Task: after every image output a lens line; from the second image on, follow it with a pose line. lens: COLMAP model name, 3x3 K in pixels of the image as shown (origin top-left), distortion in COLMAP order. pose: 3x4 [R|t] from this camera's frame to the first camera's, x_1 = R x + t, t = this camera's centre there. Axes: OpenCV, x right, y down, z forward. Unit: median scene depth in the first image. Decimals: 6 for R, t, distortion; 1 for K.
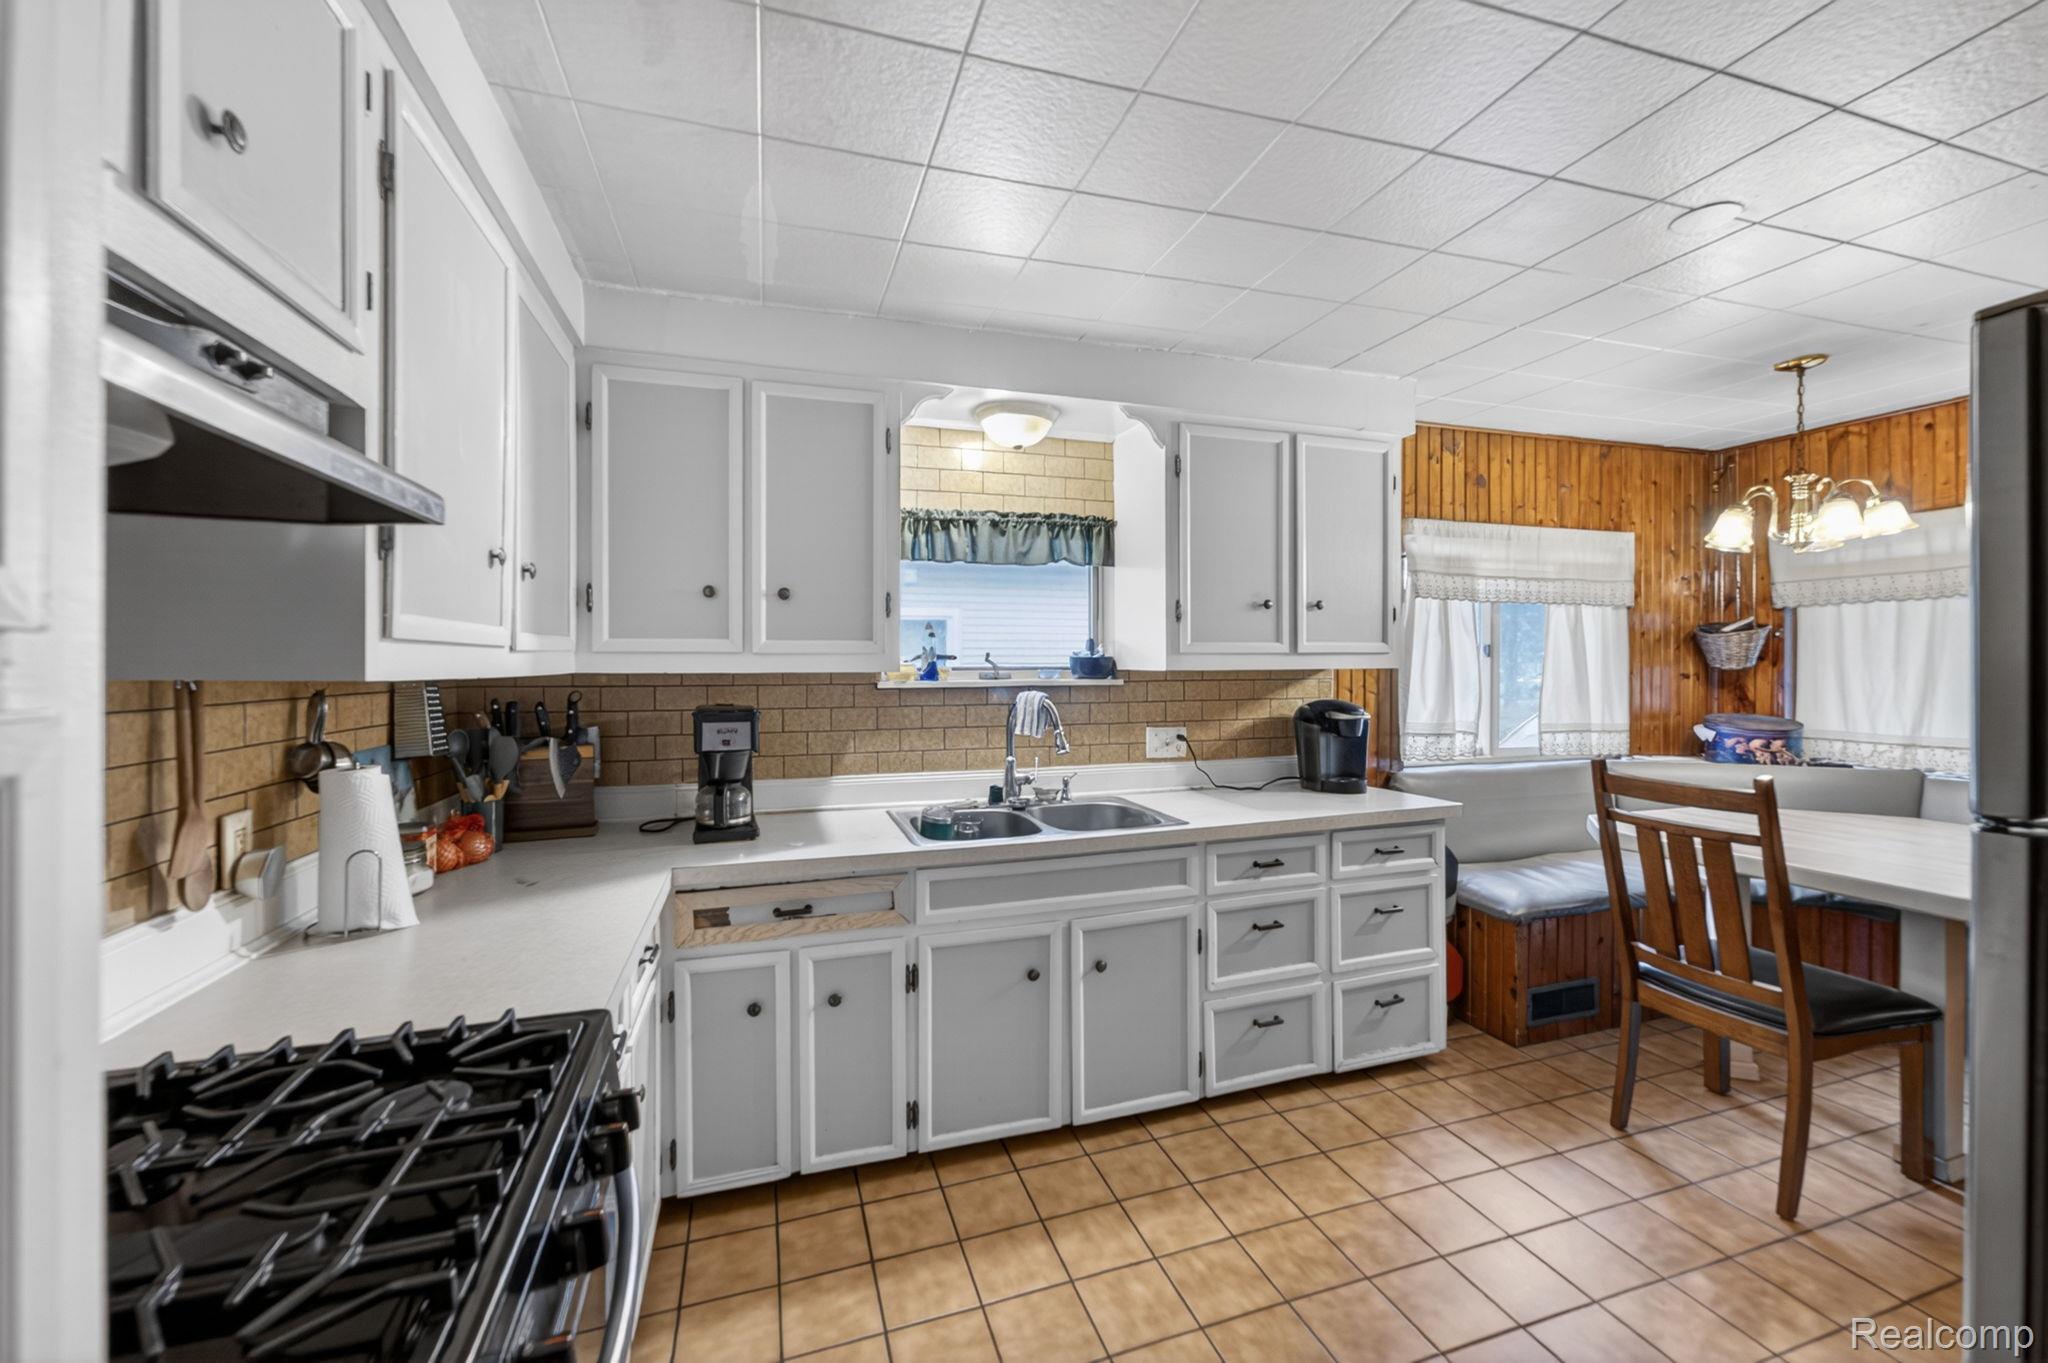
lens RADIAL K [[824.8, 0, 1028.9], [0, 824.8, 658.3], [0, 0, 1]] dist [-0.000220, 0.000022]
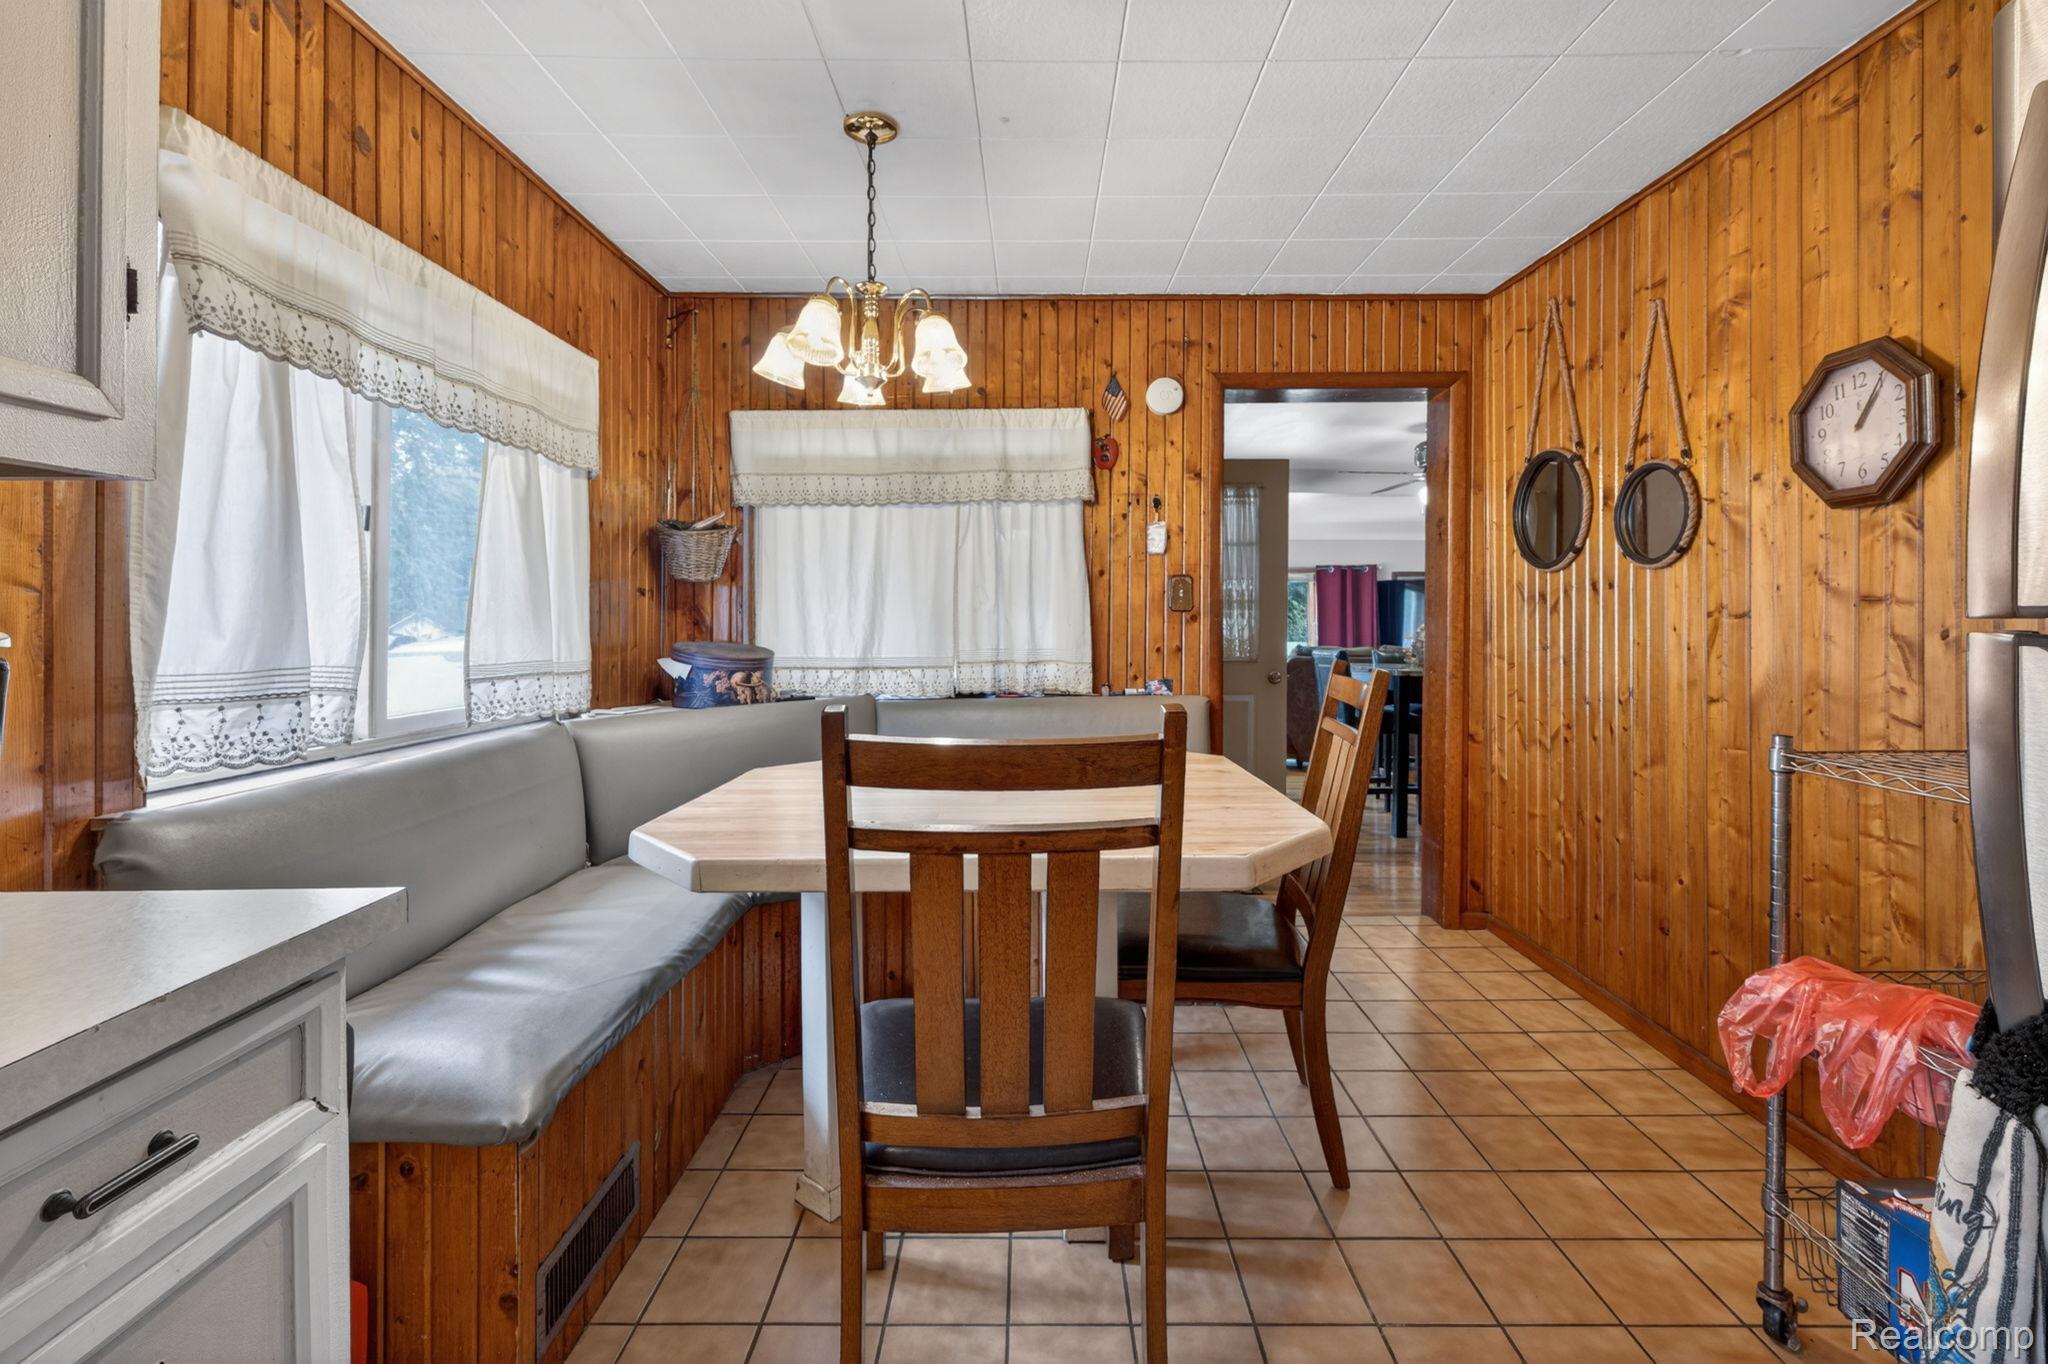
lens RADIAL K [[872.4, 0, 1023.1], [0, 872.4, 623.0], [0, 0, 1]] dist [-0.010197, 0.000902]
pose [[0.314464, 0.002324, 0.949267, 0.214494], [-0.000673, 0.999997, -0.002225, 0.056343], [-0.949269, 0.000061, 0.314464, 0.512994]]
